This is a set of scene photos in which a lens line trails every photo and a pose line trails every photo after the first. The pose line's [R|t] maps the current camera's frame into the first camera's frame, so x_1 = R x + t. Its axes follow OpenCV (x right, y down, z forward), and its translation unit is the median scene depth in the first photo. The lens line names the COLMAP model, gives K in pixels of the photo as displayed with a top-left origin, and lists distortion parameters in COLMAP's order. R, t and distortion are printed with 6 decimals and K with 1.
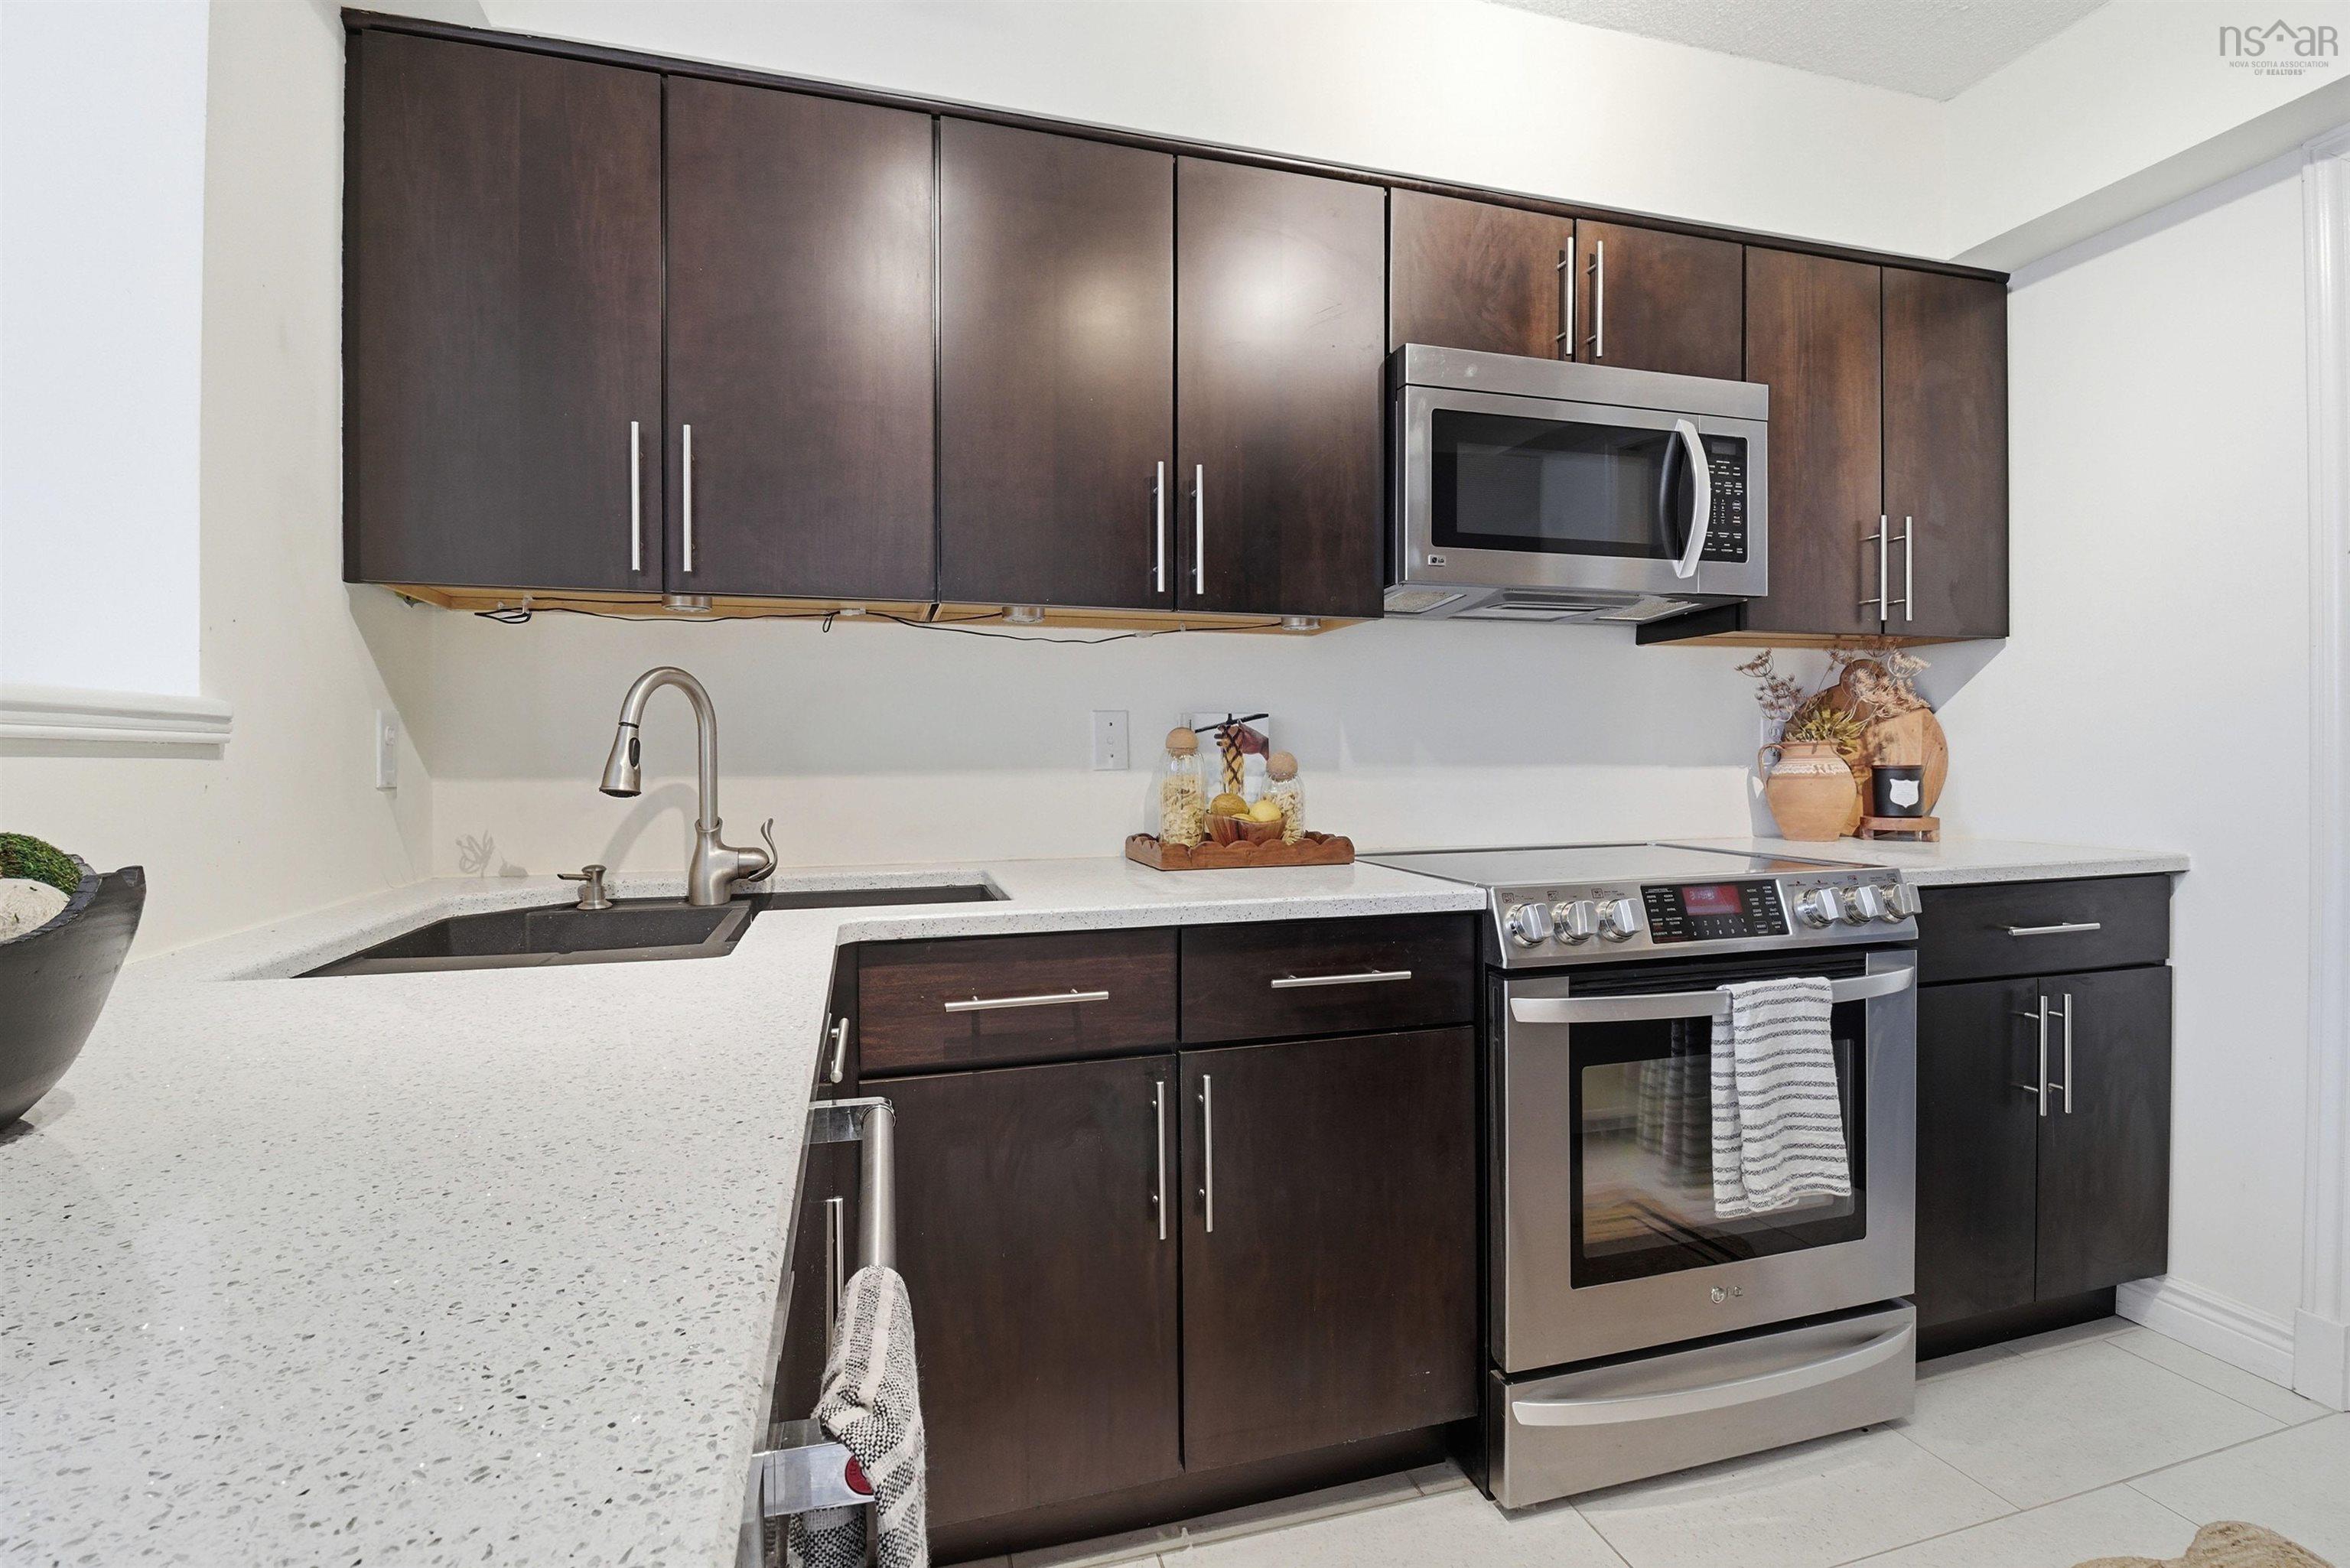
lens RADIAL K [[1105.0, 0, 1192.1], [0, 1105.0, 765.8], [0, 0, 1]] dist [0.001385, -0.014685]
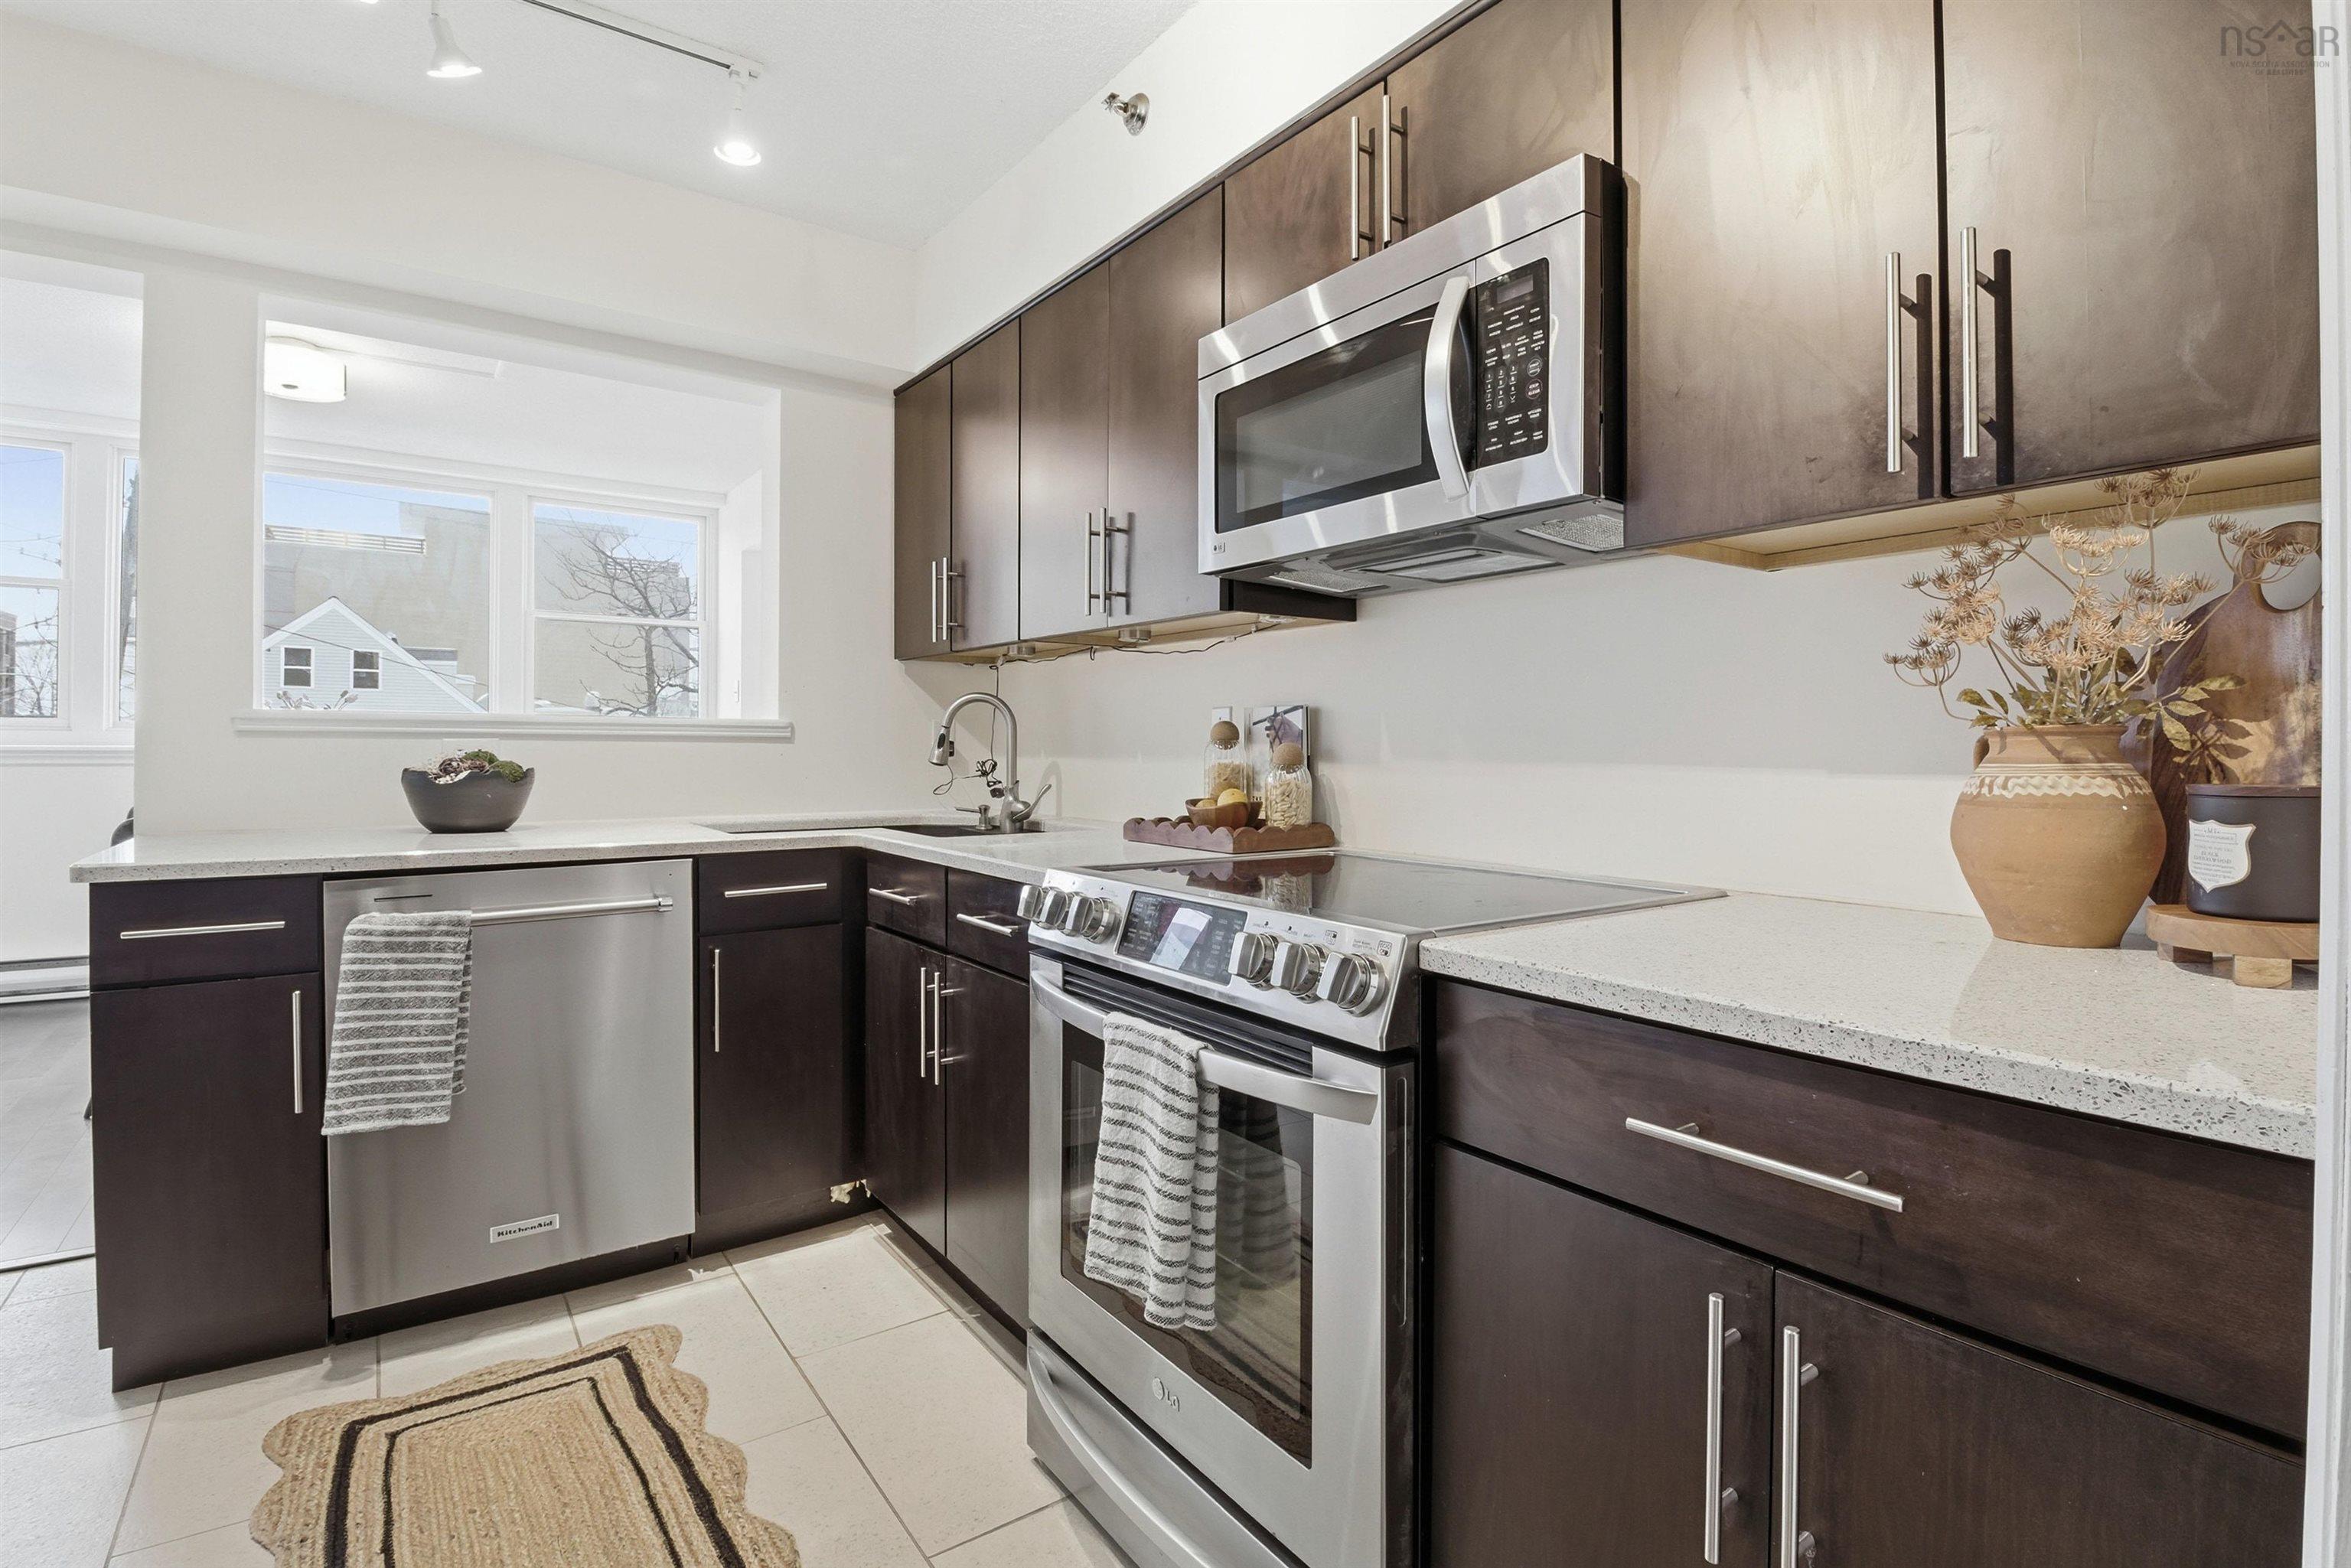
lens RADIAL K [[1106.7, 0, 1174.3], [0, 1106.7, 740.7], [0, 0, 1]] dist [0.000350, -0.000018]
pose [[0.325852, 0.002985, -0.945416, 1.060756], [-0.015371, 0.999880, -0.002141, -0.011902], [0.945296, 0.015230, 0.325859, 0.603157]]
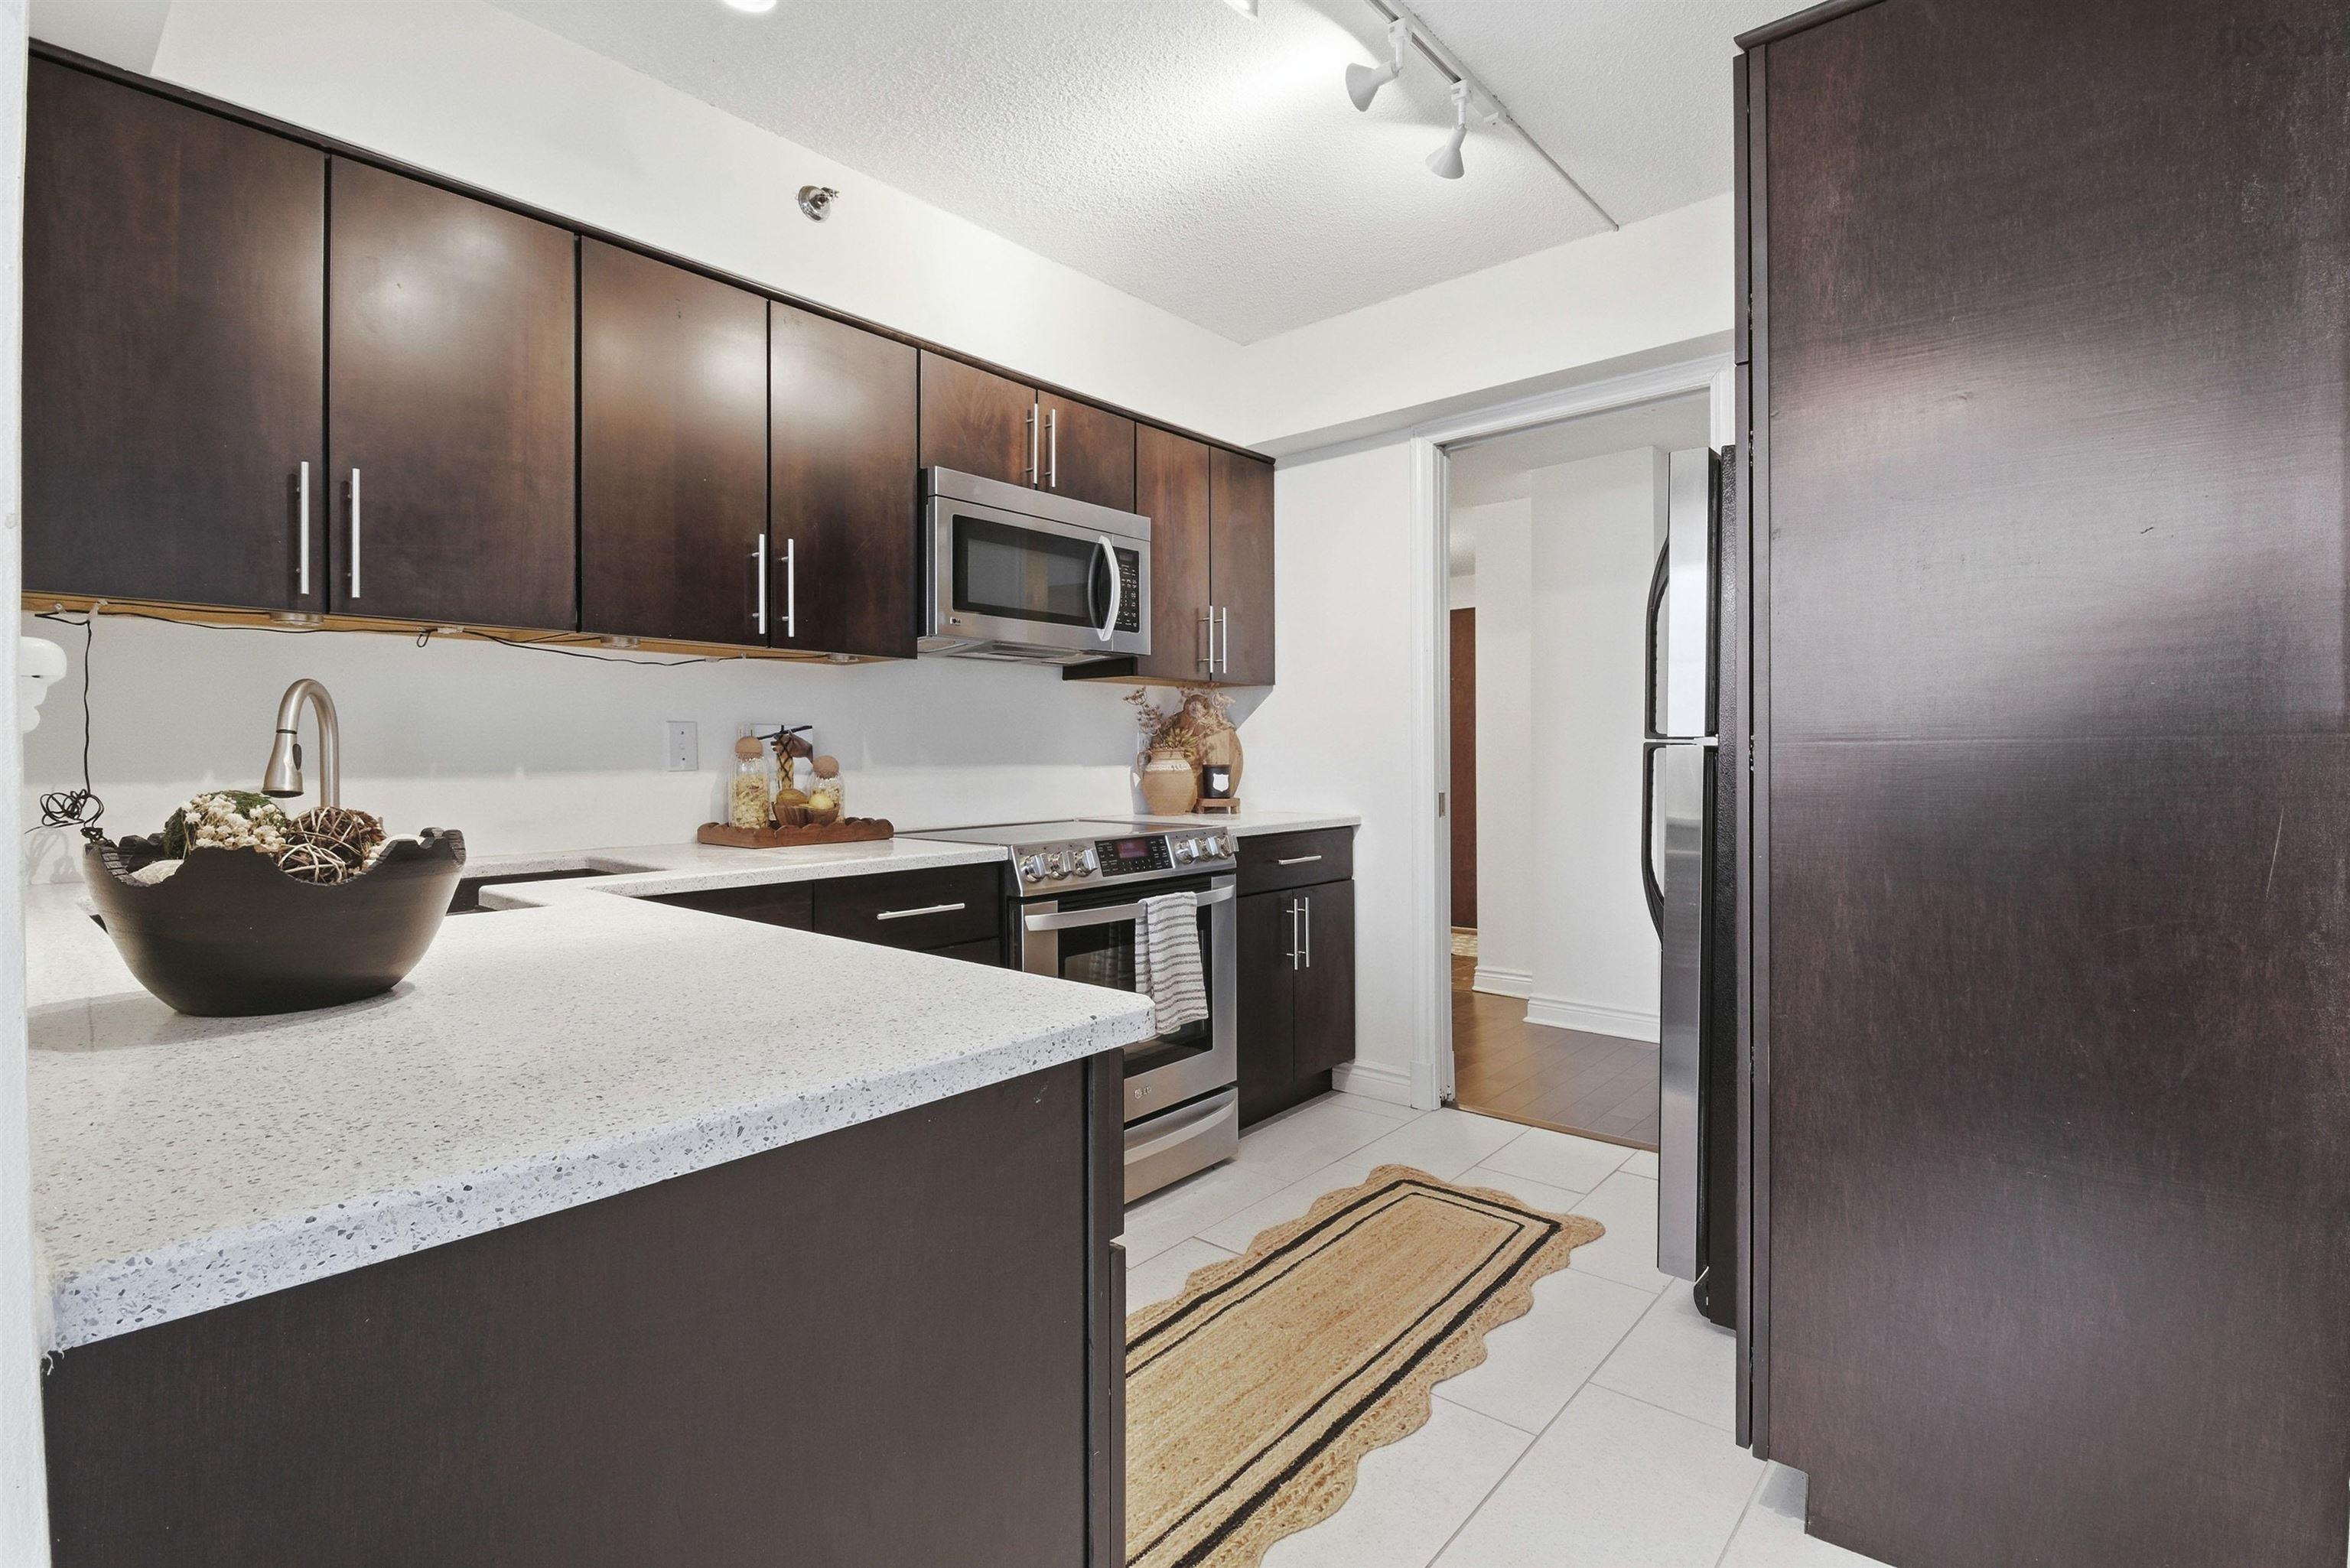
lens RADIAL K [[1105.0, 0, 1192.1], [0, 1105.0, 765.8], [0, 0, 1]] dist [0.001385, -0.014685]
pose [[0.836494, -0.004139, 0.547960, -0.282767], [0.004928, 0.999988, 0.000032, 0.001143], [-0.547954, 0.002674, 0.836504, -0.328772]]
